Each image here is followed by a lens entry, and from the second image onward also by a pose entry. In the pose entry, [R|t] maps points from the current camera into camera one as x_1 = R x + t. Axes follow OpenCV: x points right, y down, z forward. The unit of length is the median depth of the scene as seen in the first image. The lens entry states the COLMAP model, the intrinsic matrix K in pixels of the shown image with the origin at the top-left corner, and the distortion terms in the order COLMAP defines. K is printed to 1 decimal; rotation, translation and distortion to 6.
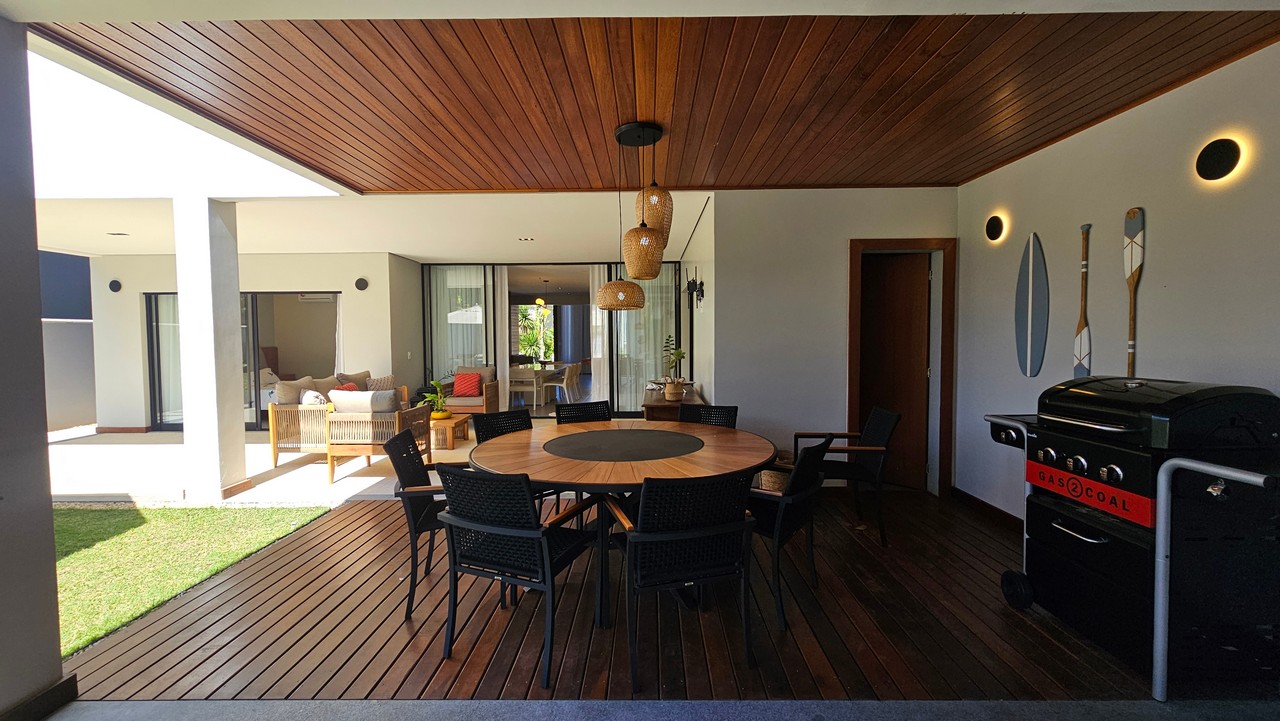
lens RADIAL K [[522.2, 0, 636.7], [0, 522.2, 357.6], [0, 0, 1]] dist [0.000620, 0.000060]
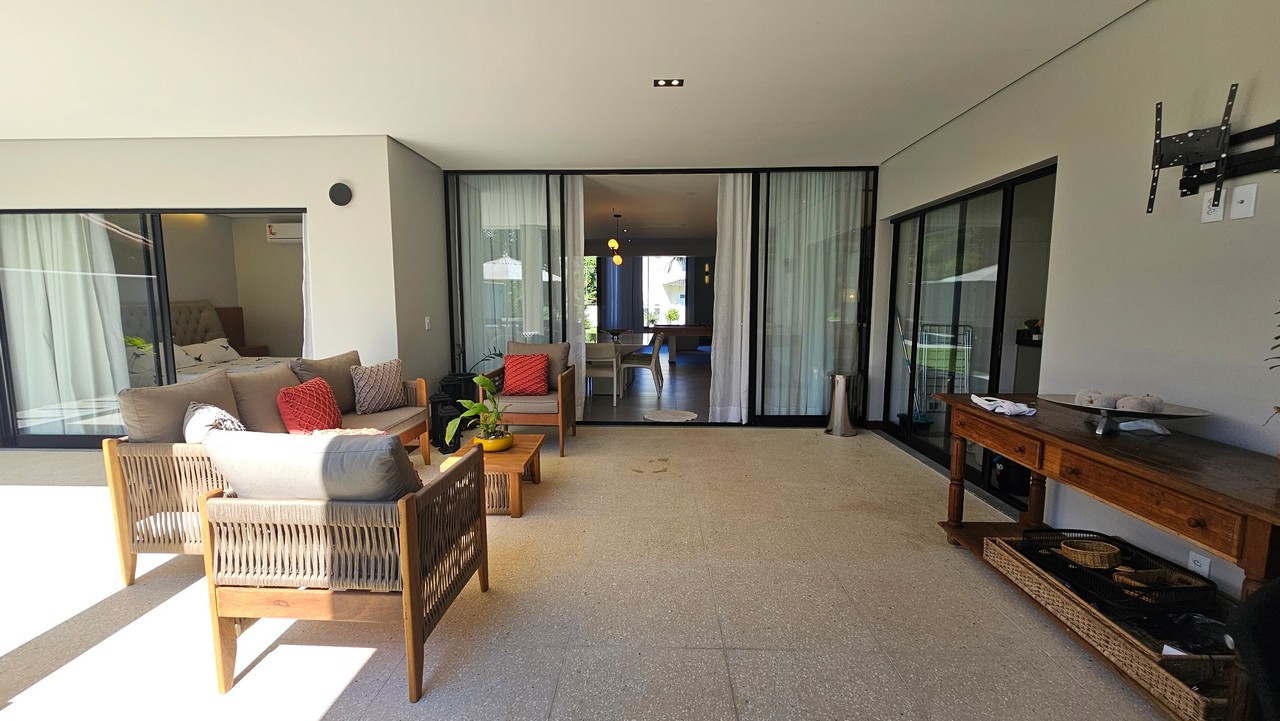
lens RADIAL K [[522.2, 0, 636.7], [0, 522.2, 357.6], [0, 0, 1]] dist [0.000620, 0.000060]
pose [[0.999679, 0.009687, -0.023403, -0.190568], [-0.008066, 0.997624, 0.068423, -0.007549], [0.024010, -0.068212, 0.997382, 0.426930]]
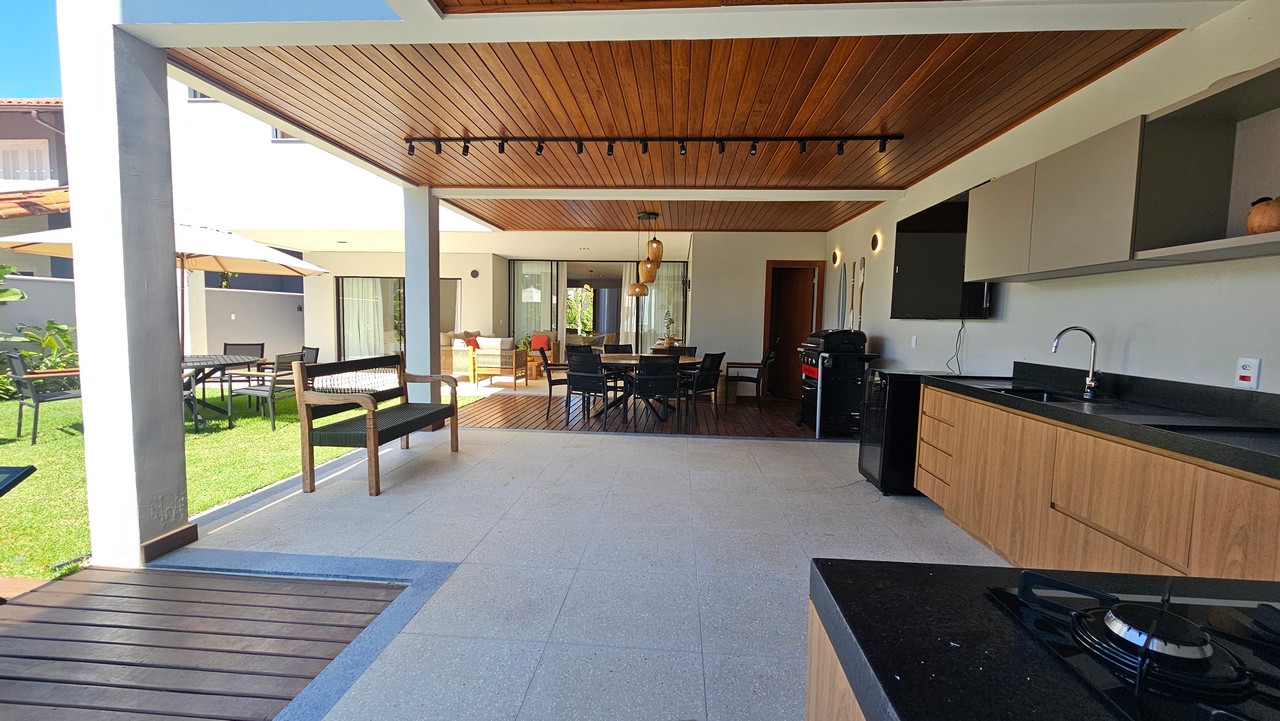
lens RADIAL K [[522.2, 0, 636.7], [0, 522.2, 357.6], [0, 0, 1]] dist [0.000620, 0.000060]
pose [[0.997624, 0.030694, -0.061673, 0.043948], [-0.028574, 0.998980, 0.034976, 0.034971], [0.062683, -0.033131, 0.997483, -0.477455]]
